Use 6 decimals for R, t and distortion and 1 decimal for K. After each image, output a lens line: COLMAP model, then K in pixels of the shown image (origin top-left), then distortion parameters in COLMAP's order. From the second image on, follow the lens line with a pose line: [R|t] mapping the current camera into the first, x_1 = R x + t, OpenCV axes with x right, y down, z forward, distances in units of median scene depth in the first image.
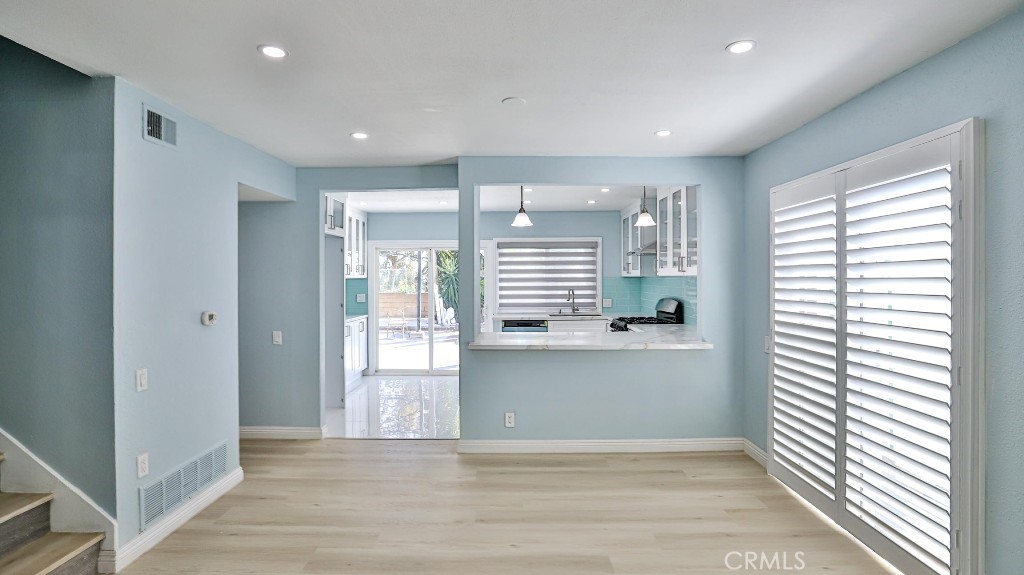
lens RADIAL K [[496.3, 0, 504.3], [0, 496.3, 279.5], [0, 0, 1]] dist [-0.029607, 0.000284]
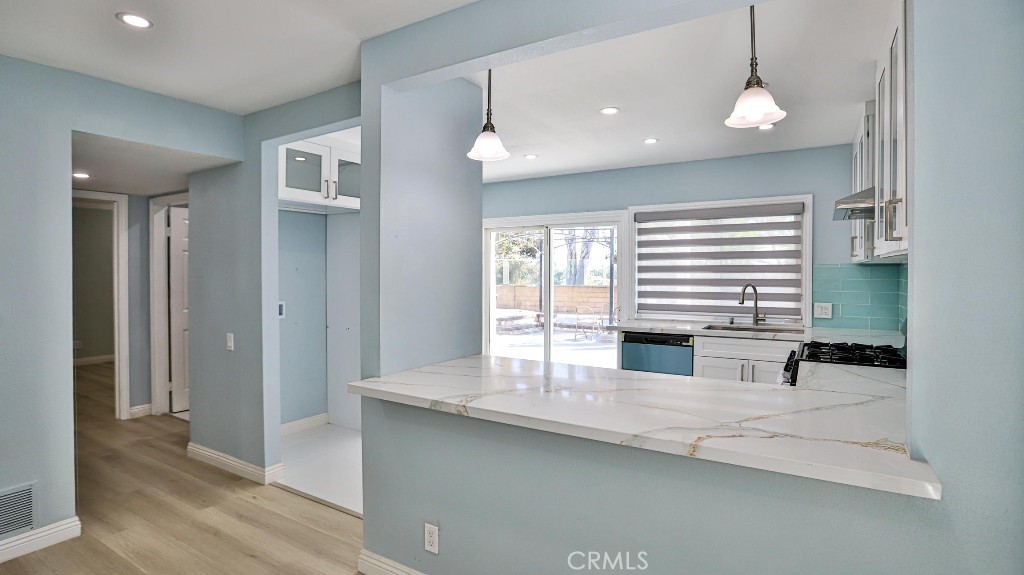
lens RADIAL K [[507.9, 0, 506.6], [0, 507.9, 279.2], [0, 0, 1]] dist [-0.033852, 0.000622]
pose [[0.863213, 0.011098, -0.504719, 0.225406], [-0.003773, 0.999872, 0.015531, 0.005678], [0.504826, -0.011502, 0.863144, 0.398830]]
